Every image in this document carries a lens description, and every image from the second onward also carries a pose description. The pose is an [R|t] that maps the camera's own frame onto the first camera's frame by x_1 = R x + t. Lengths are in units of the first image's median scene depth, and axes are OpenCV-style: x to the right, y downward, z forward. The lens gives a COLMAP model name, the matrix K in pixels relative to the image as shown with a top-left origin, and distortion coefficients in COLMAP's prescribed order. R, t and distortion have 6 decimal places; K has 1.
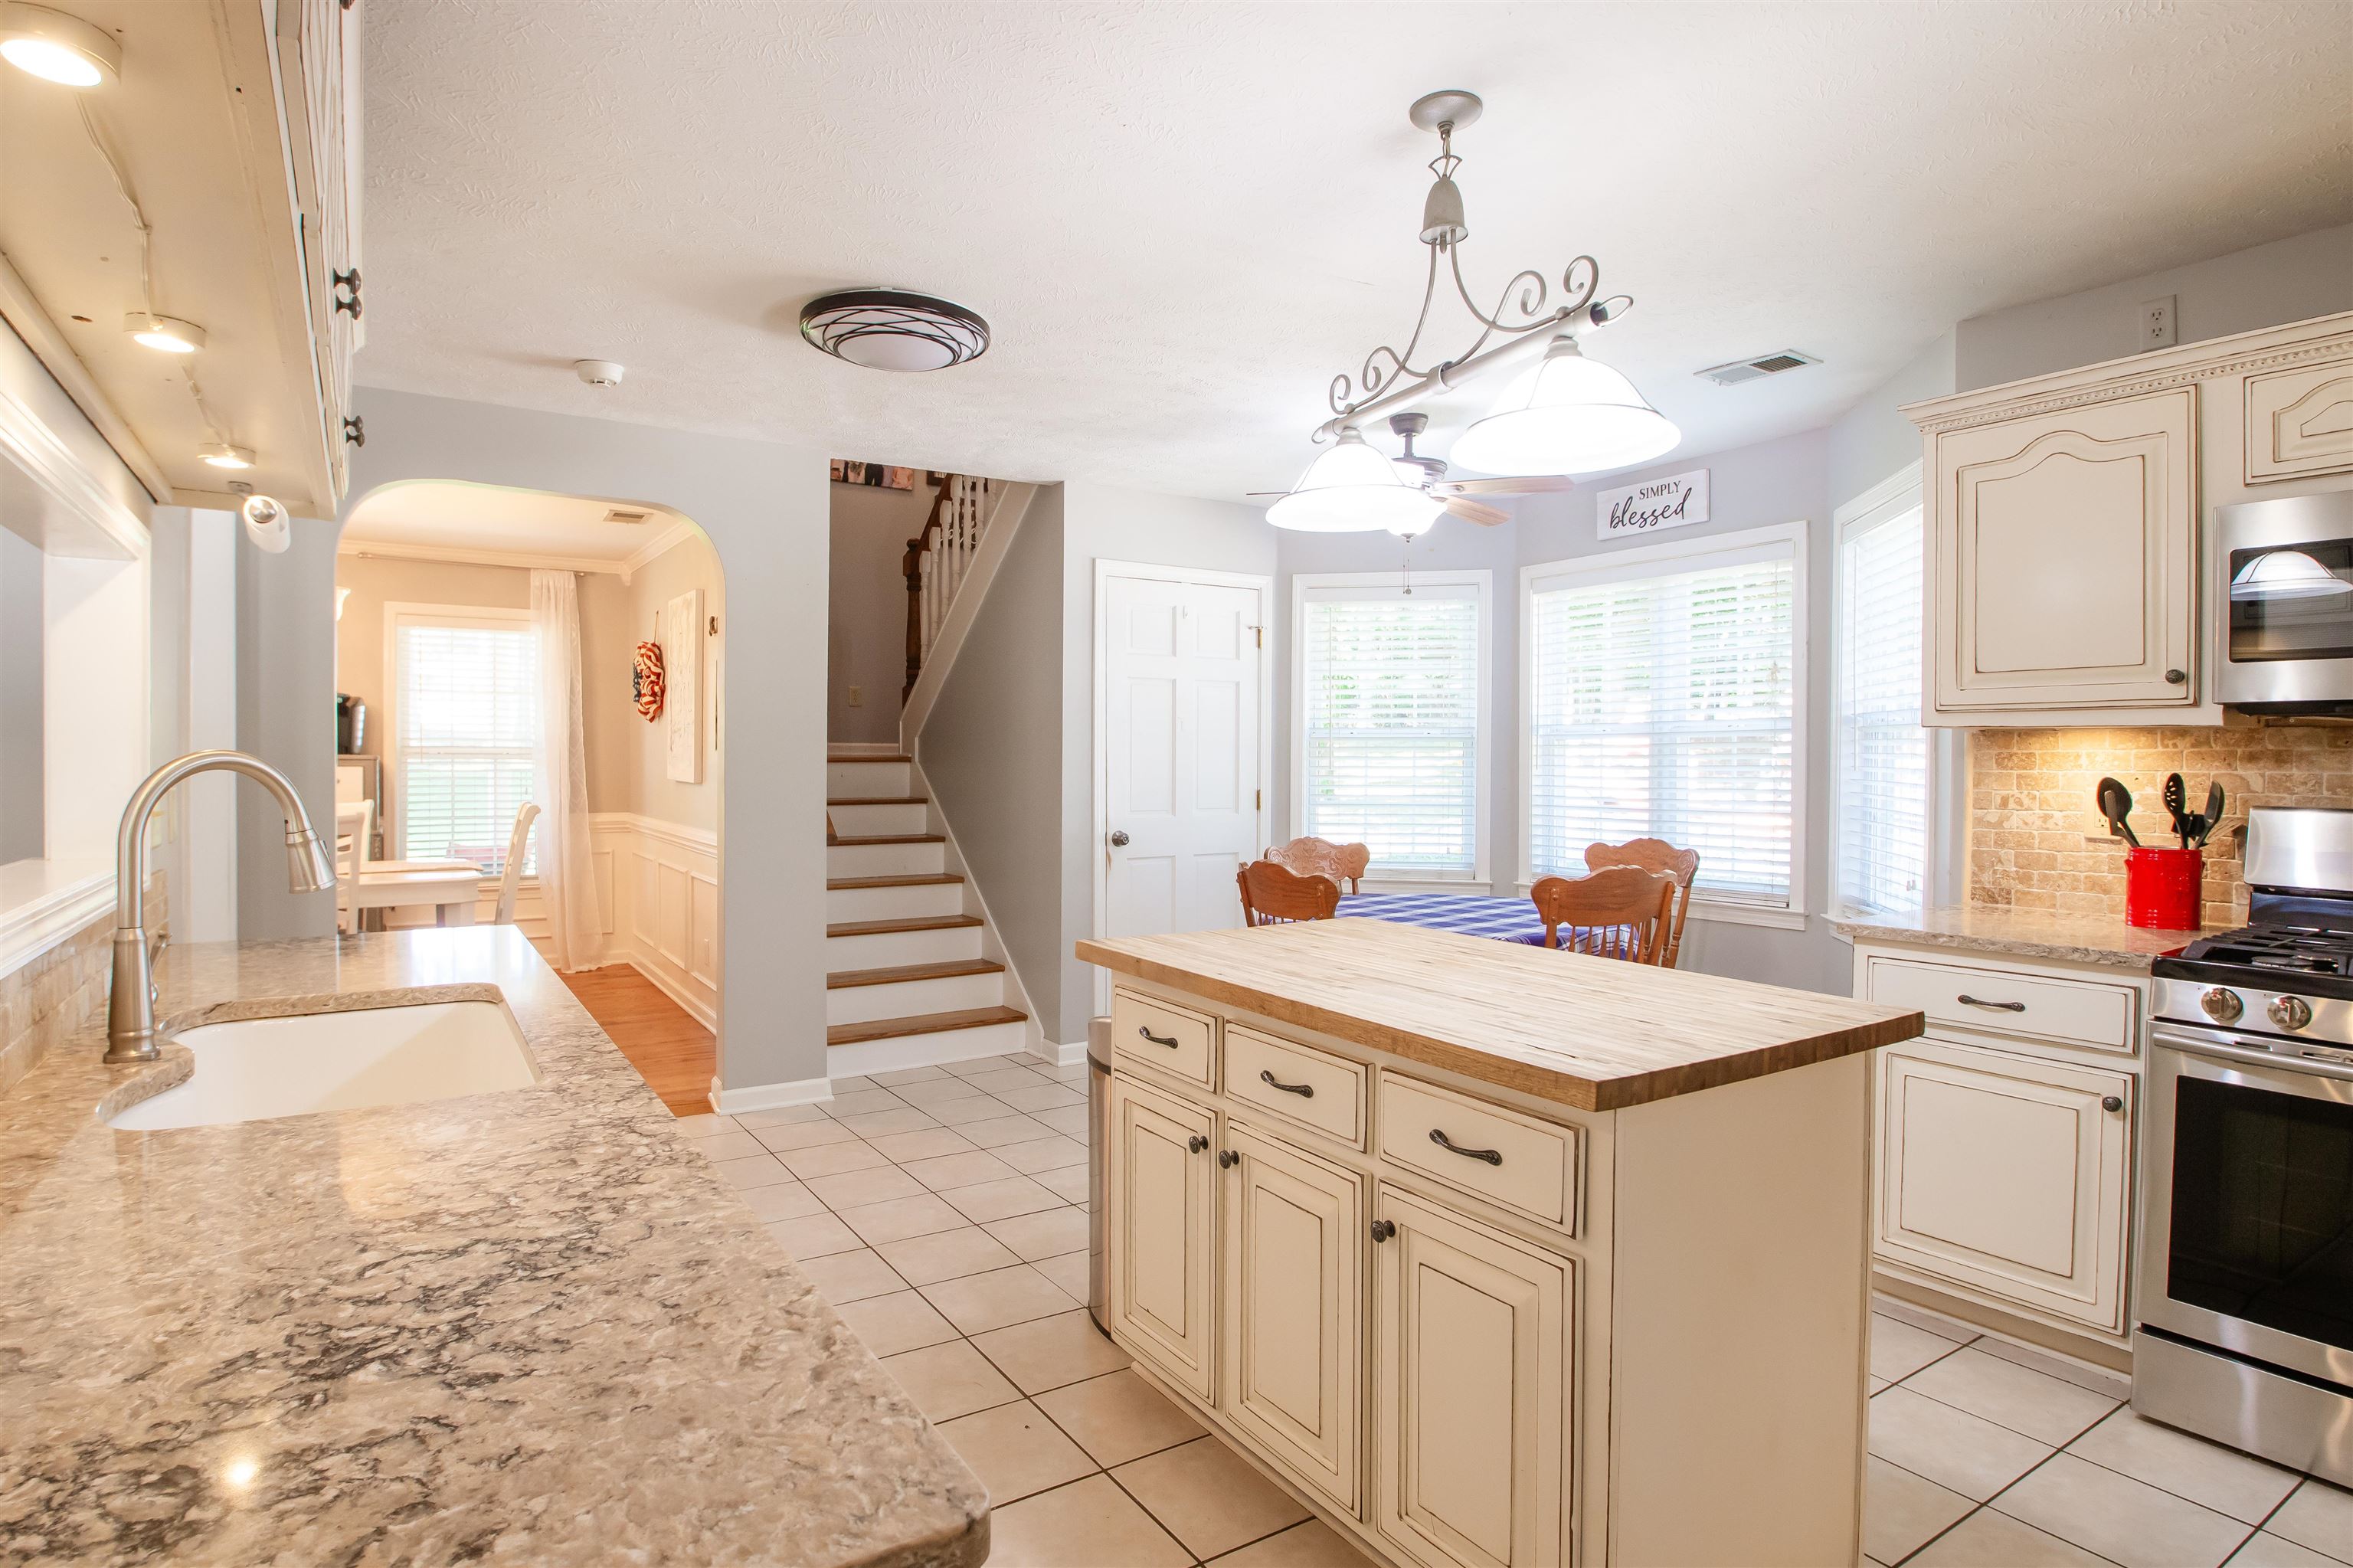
lens RADIAL K [[1232.0, 0, 1144.1], [0, 1232.0, 776.2], [0, 0, 1]] dist [-0.030502, 0.000250]
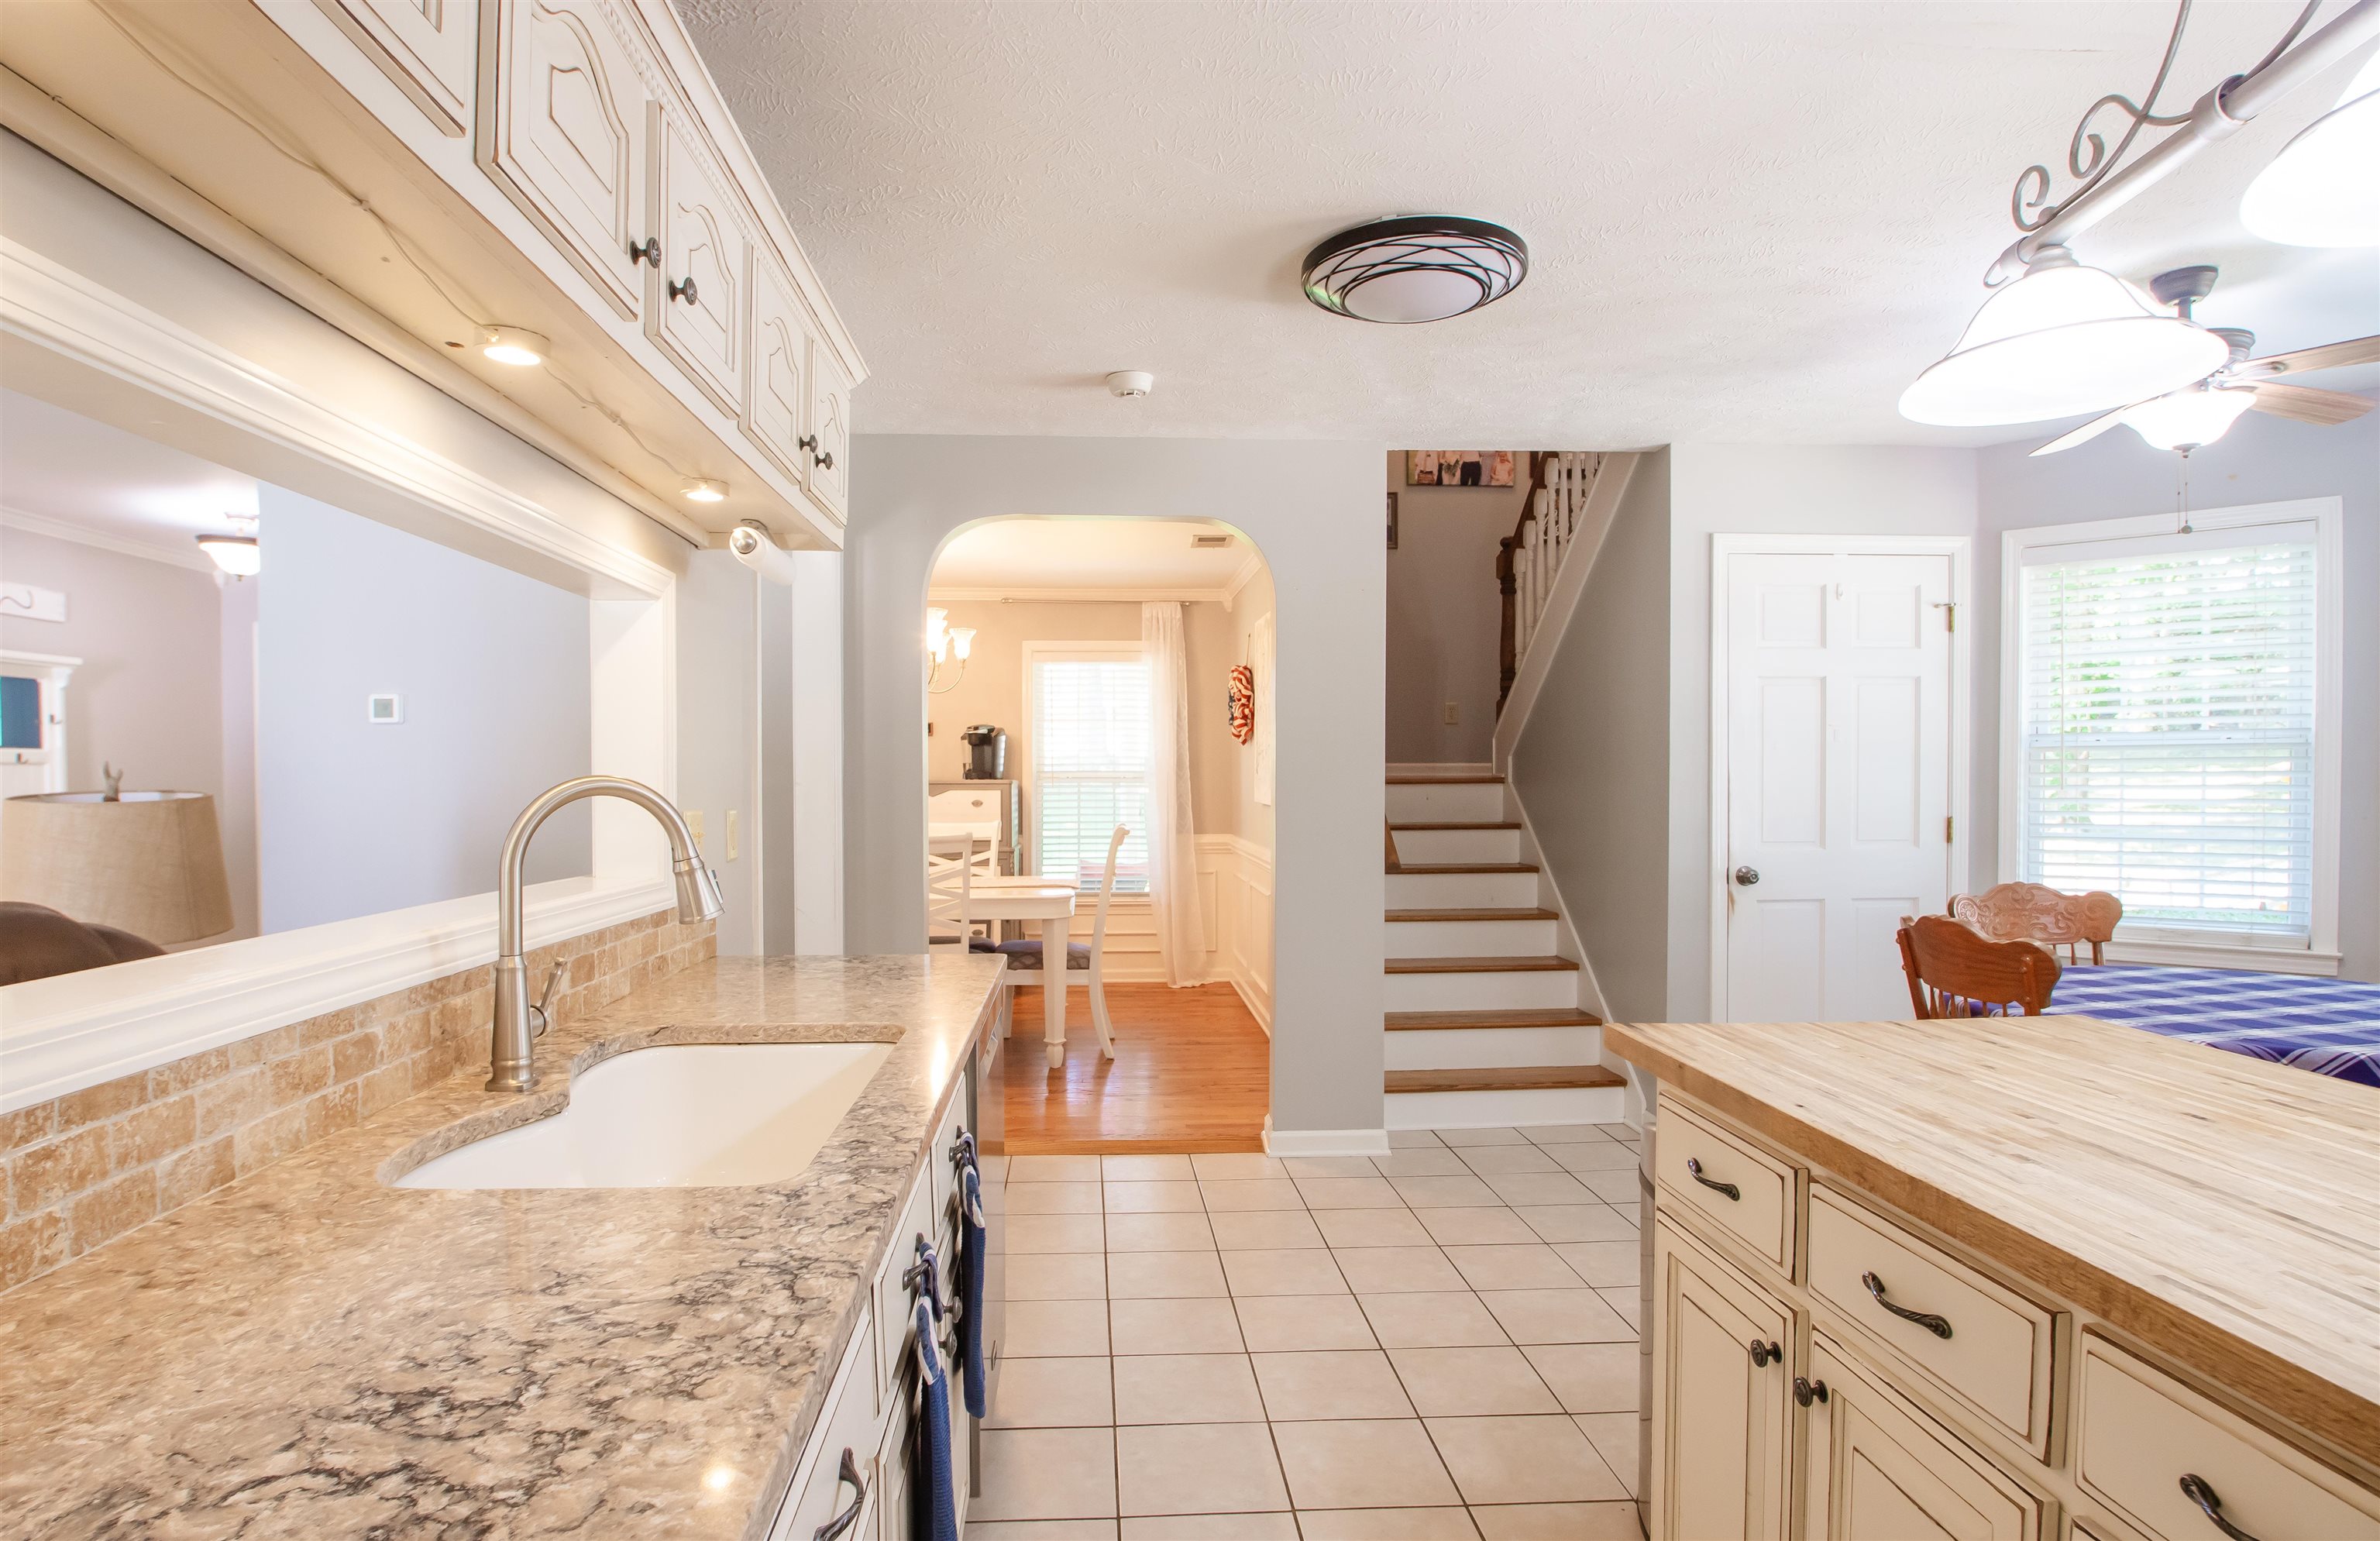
lens RADIAL K [[1222.9, 0, 1150.6], [0, 1222.9, 803.5], [0, 0, 1]] dist [-0.025823, -0.005098]
pose [[0.871414, 0.001919, -0.490545, 0.037337], [0.000495, 0.999988, 0.004791, -0.001309], [0.490549, -0.004418, 0.871403, 0.133784]]
